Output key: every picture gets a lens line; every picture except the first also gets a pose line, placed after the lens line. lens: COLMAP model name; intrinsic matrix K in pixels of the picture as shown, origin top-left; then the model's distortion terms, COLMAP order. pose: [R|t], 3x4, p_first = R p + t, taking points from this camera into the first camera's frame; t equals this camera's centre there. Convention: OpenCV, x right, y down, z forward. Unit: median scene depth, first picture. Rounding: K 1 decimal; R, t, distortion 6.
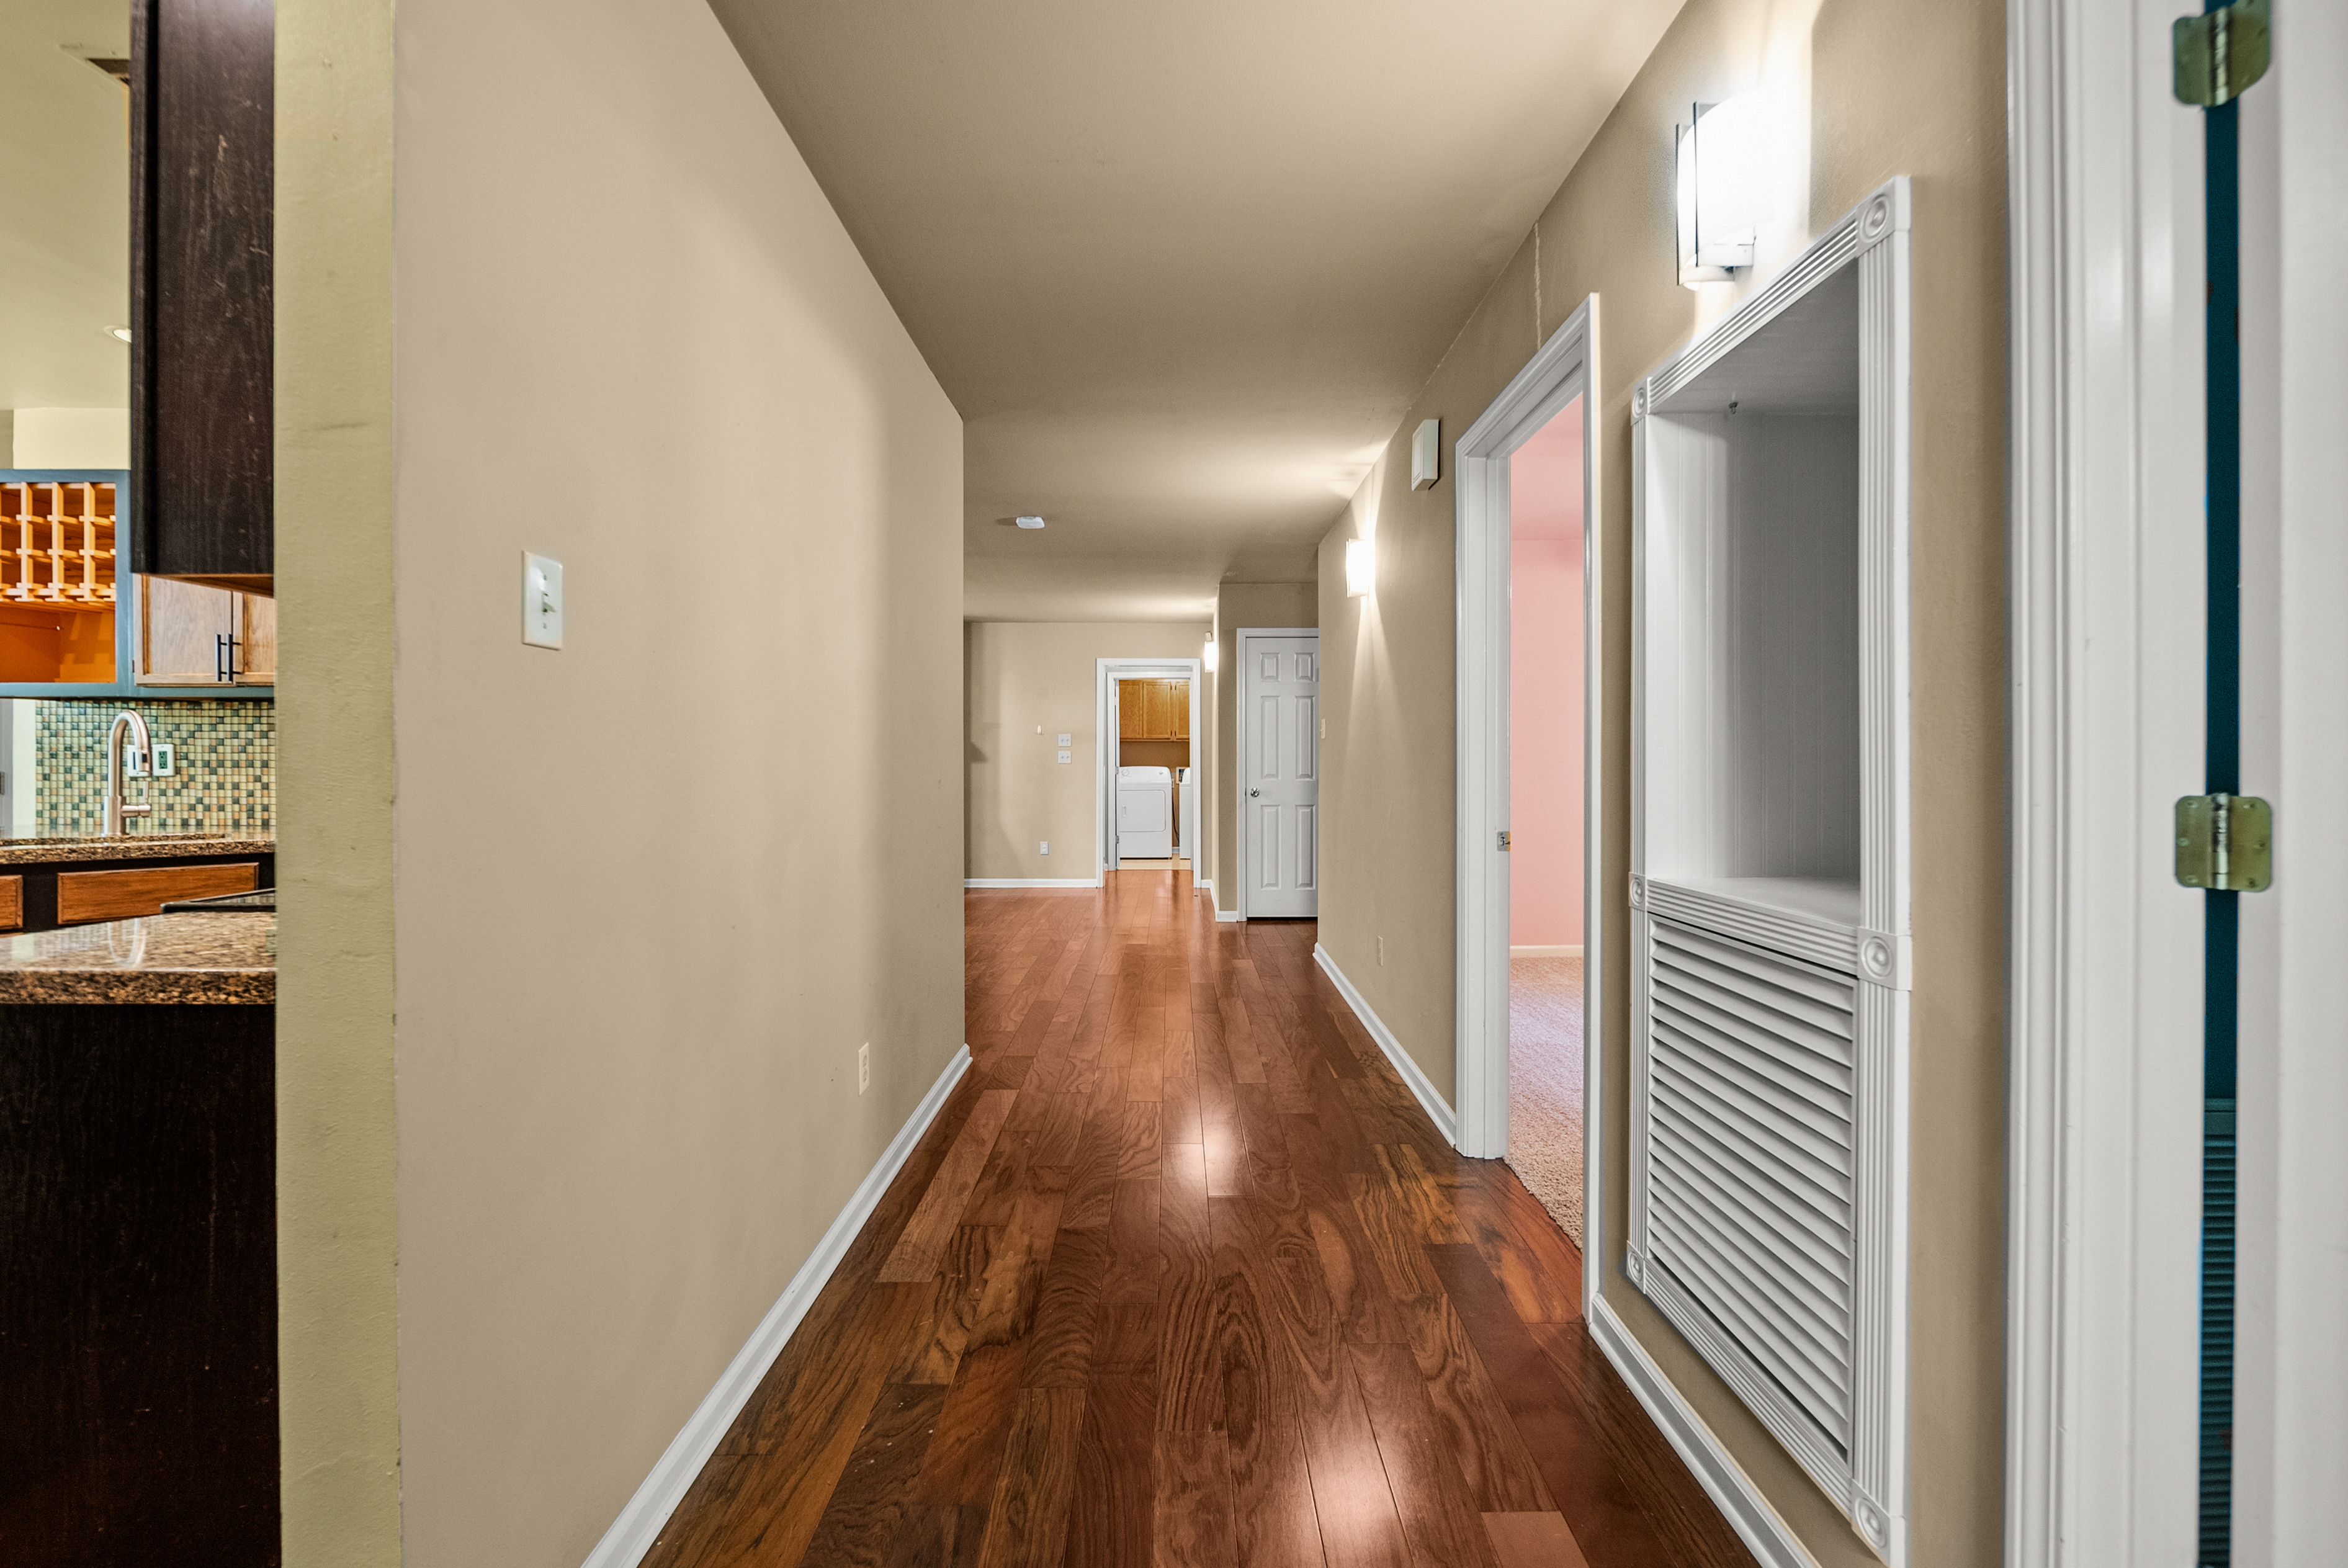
lens RADIAL K [[937.6, 0, 1181.0], [0, 937.6, 771.1], [0, 0, 1]] dist [-0.001304, -0.001925]
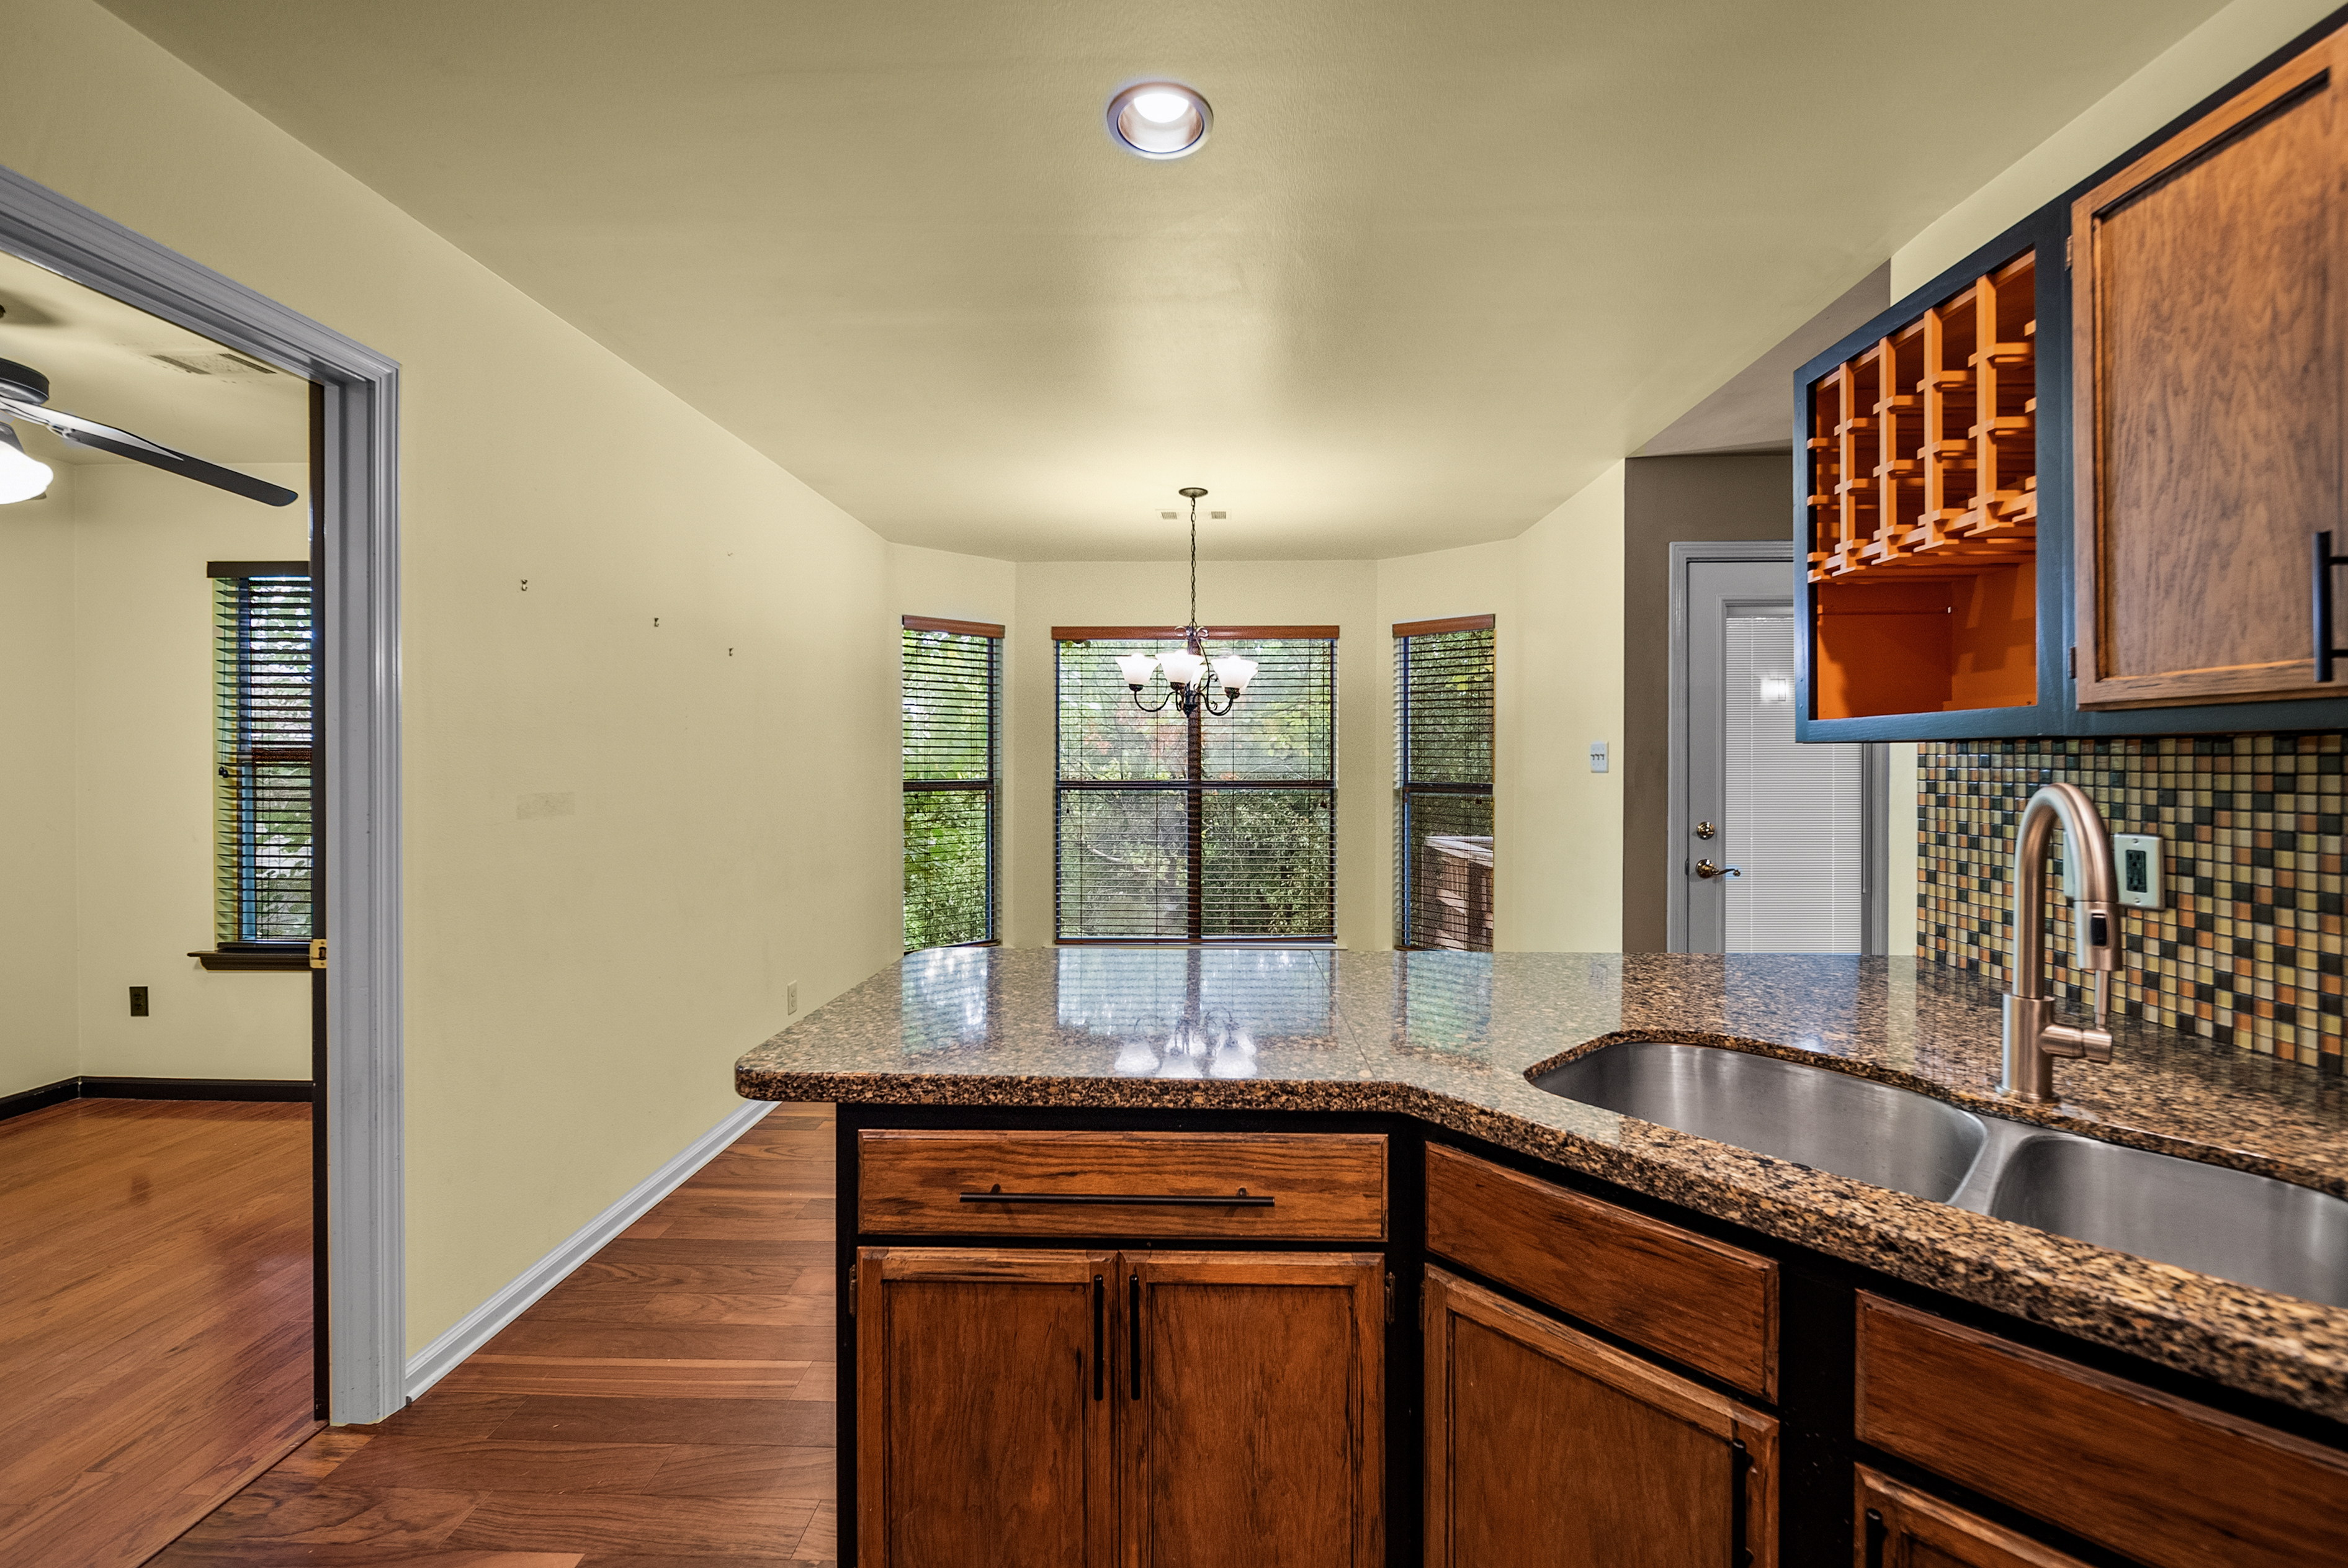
lens RADIAL K [[937.6, 0, 1178.1], [0, 937.6, 757.1], [0, 0, 1]] dist [-0.001304, -0.001925]
pose [[-0.039580, -0.006011, -0.999198, -0.630612], [-0.010205, 0.999932, -0.005612, -0.058296], [0.999164, 0.009975, -0.039639, 0.564197]]
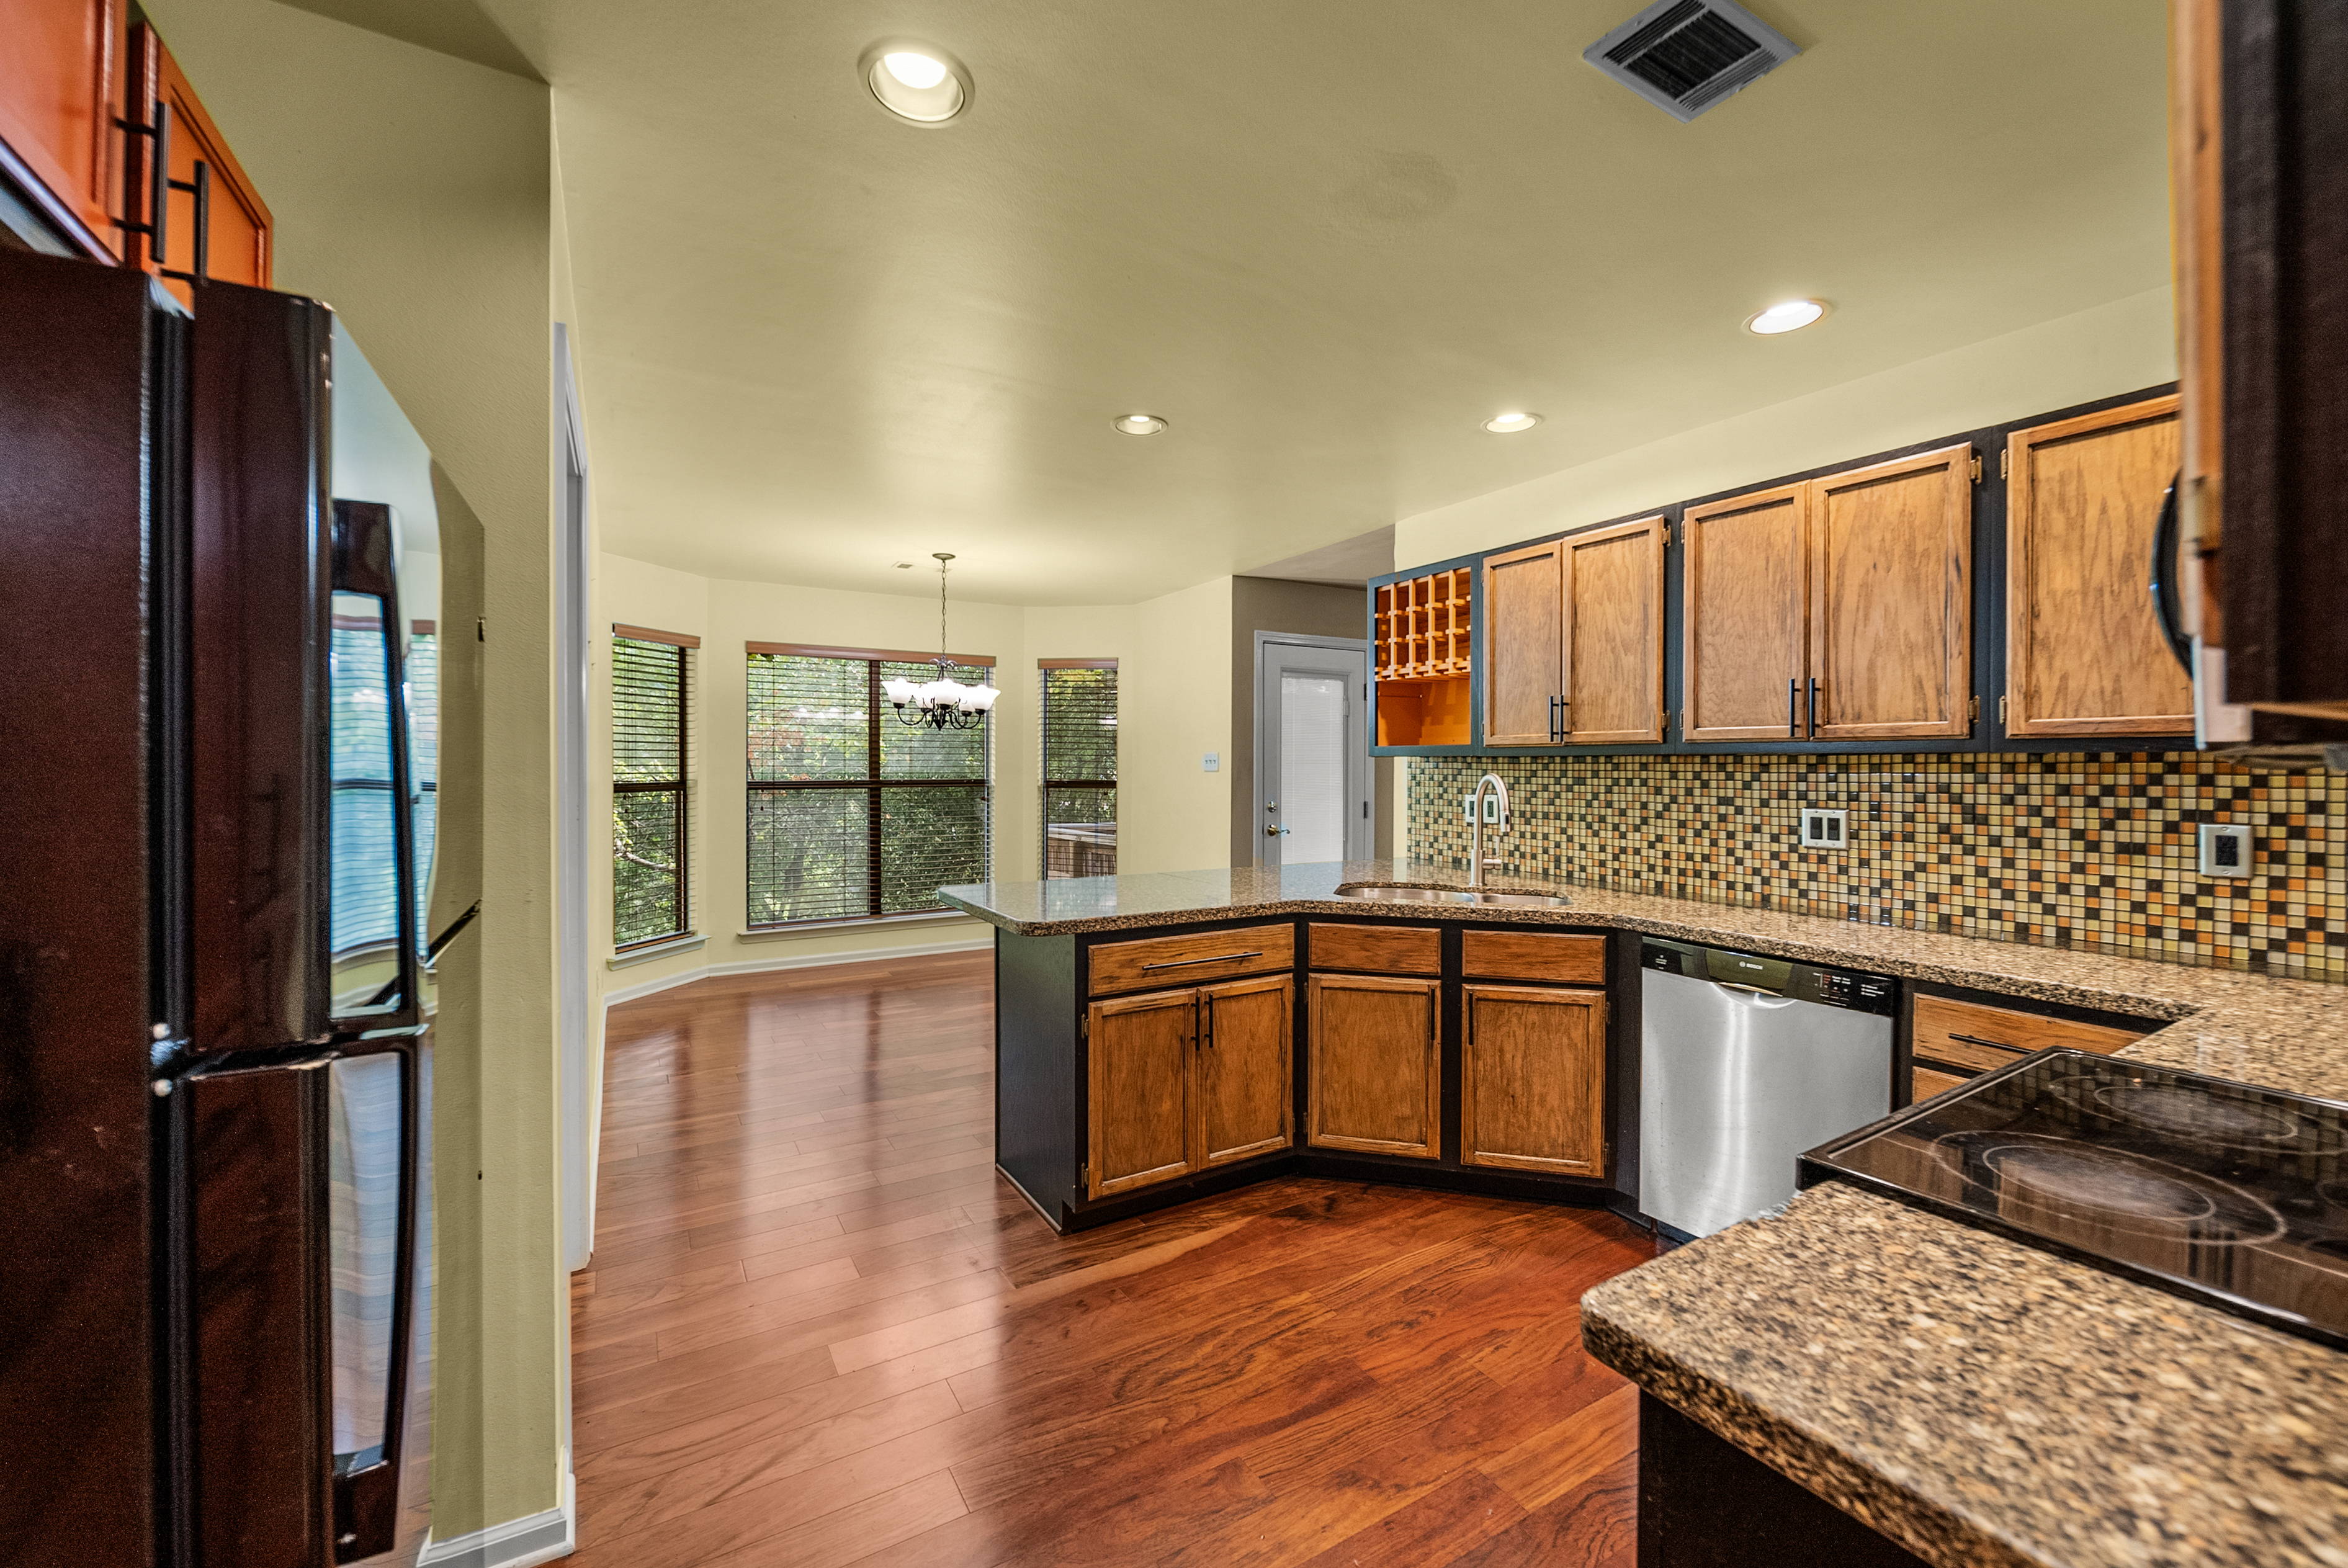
lens RADIAL K [[937.6, 0, 1183.0], [0, 937.6, 757.7], [0, 0, 1]] dist [-0.001304, -0.001925]
pose [[0.507284, -0.006172, -0.861757, -0.313054], [-0.009169, 0.999879, -0.012559, -0.055502], [0.861730, 0.014272, 0.507166, 0.117171]]
